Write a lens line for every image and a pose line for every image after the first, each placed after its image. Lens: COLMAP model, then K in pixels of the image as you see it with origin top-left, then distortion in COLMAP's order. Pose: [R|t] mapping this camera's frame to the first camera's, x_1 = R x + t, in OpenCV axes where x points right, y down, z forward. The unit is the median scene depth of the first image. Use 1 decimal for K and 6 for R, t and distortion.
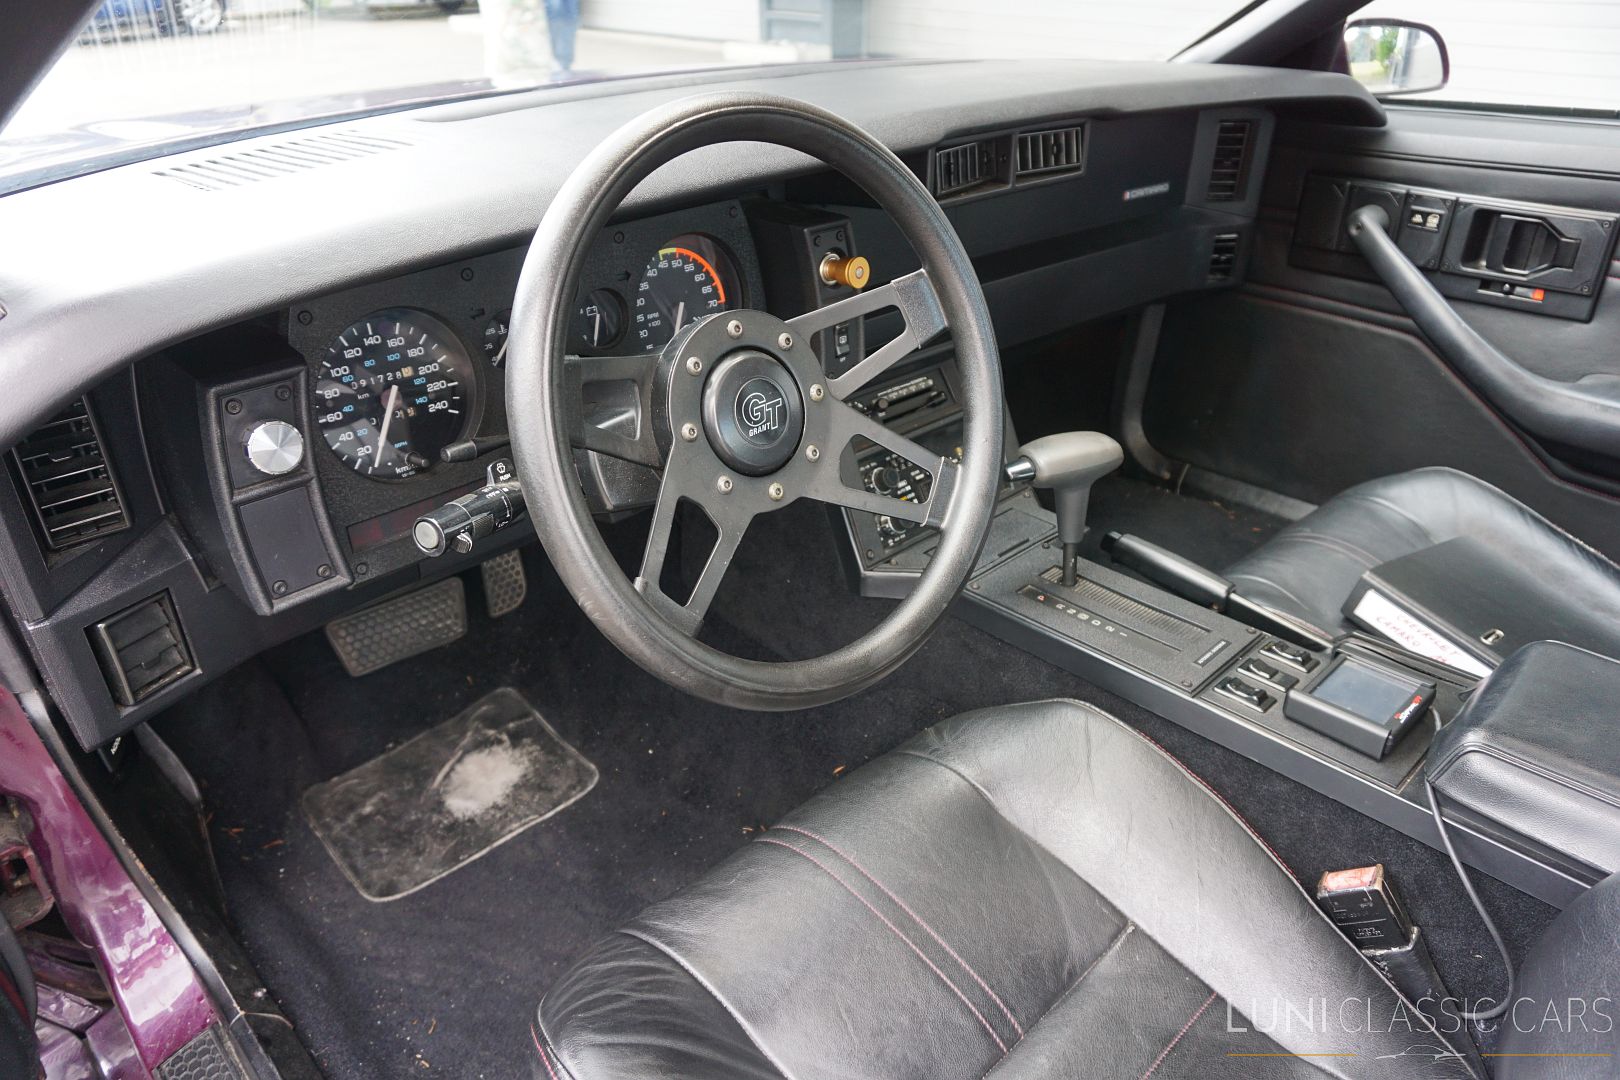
lens RADIAL K [[1088.5, 0, 813.6], [0, 1088.5, 542.4], [0, 0, 1]] dist [-0.045566, 0.033305]
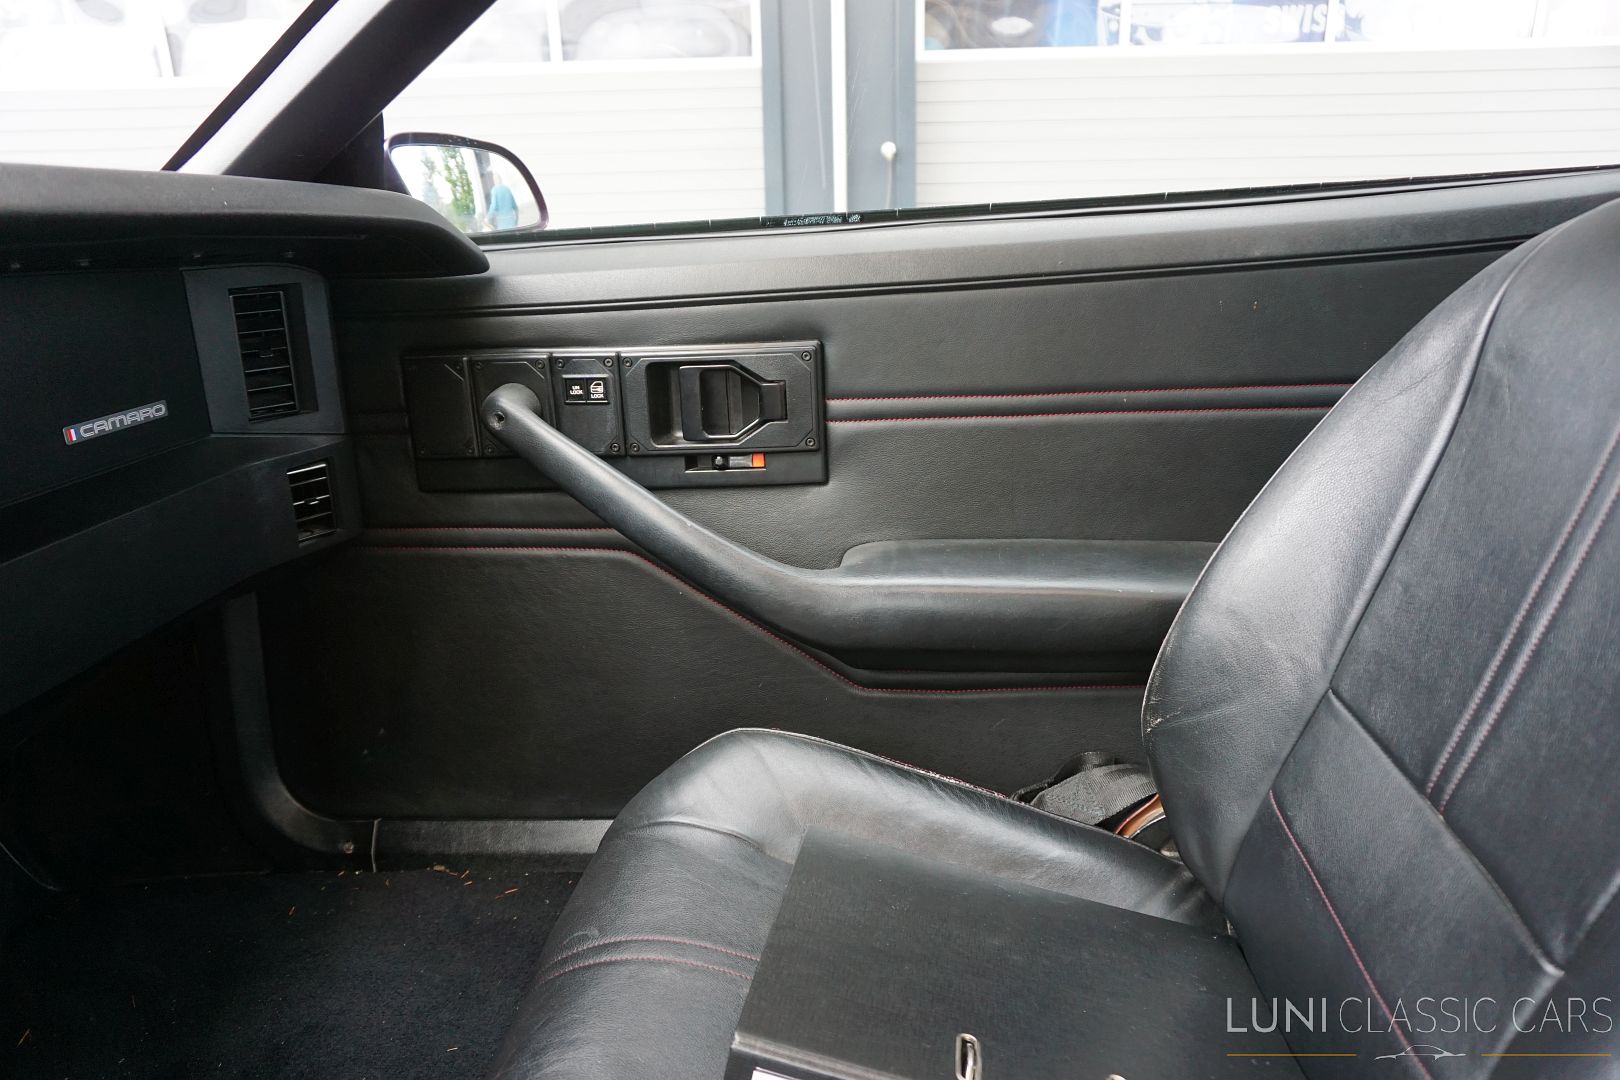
lens RADIAL K [[1088.5, 0, 811.8], [0, 1088.5, 541.9], [0, 0, 1]] dist [-0.045566, 0.033305]
pose [[0.734698, -0.231468, 0.637684, 0.267977], [0.352320, 0.933472, -0.067087, -0.143494], [-0.579731, 0.273958, 0.767371, 0.523053]]
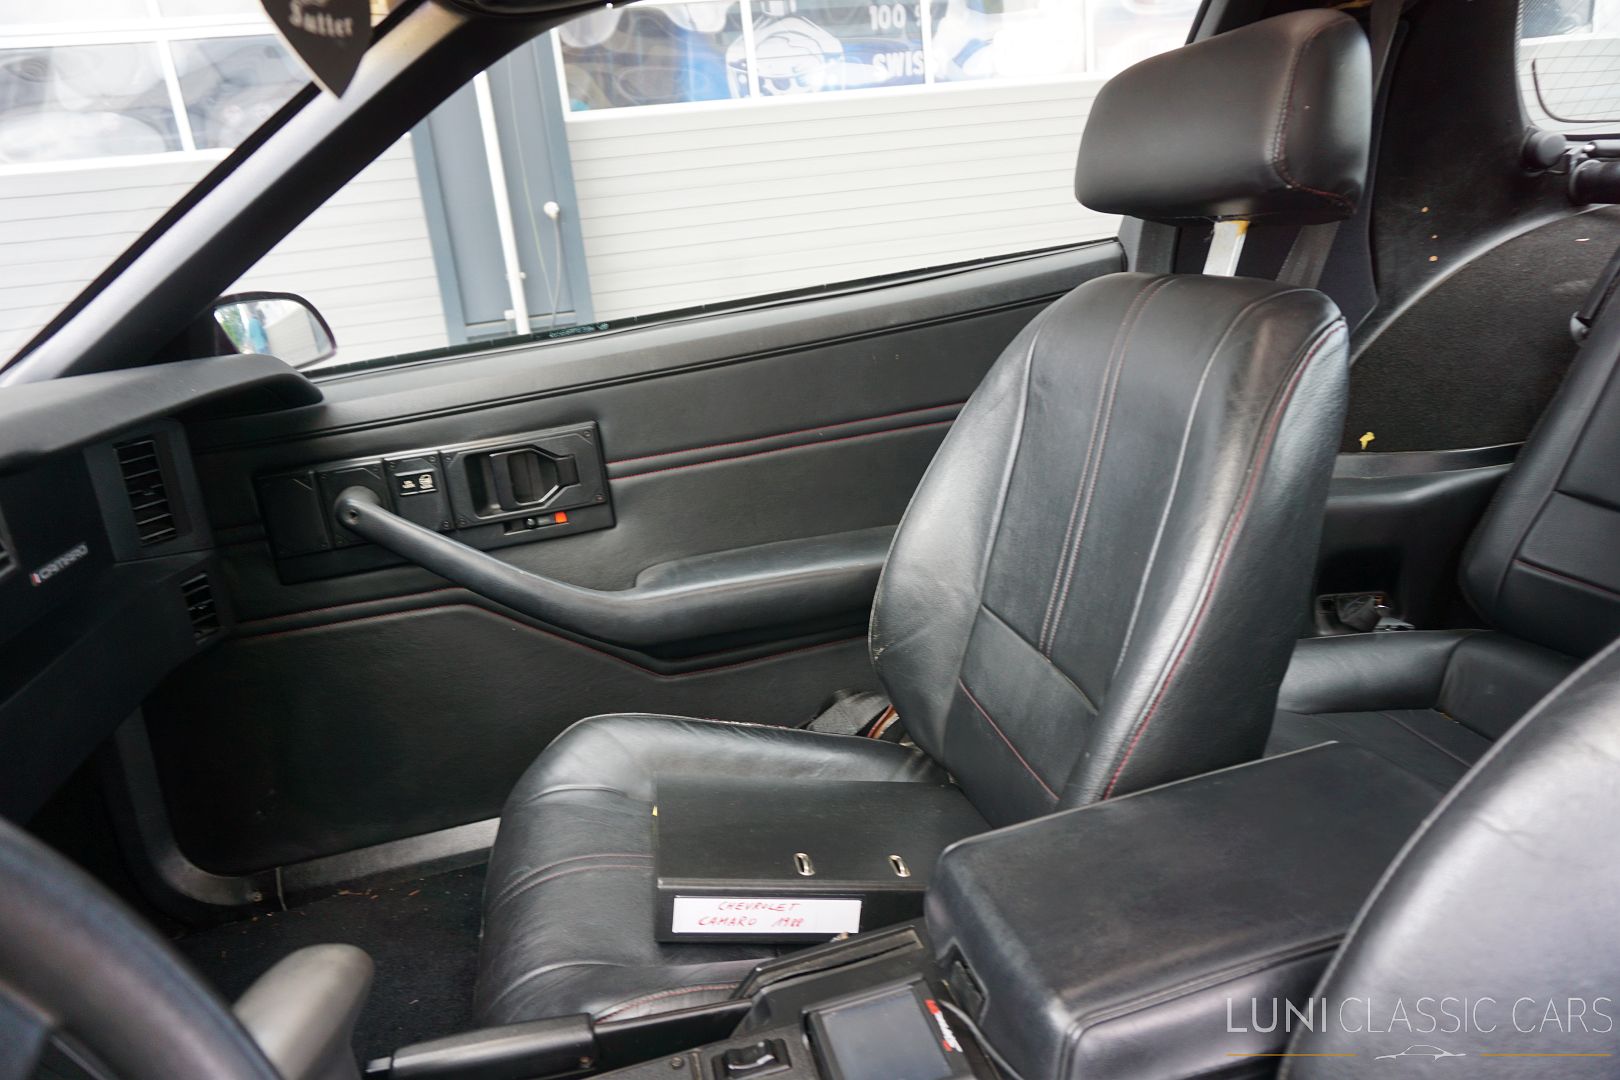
lens RADIAL K [[1088.5, 0, 818.0], [0, 1088.5, 544.1], [0, 0, 1]] dist [-0.045566, 0.033305]
pose [[0.490742, -0.314211, 0.812677, 0.001615], [0.509011, 0.860388, 0.025287, -0.145624], [-0.707163, 0.401253, 0.582165, 0.355266]]
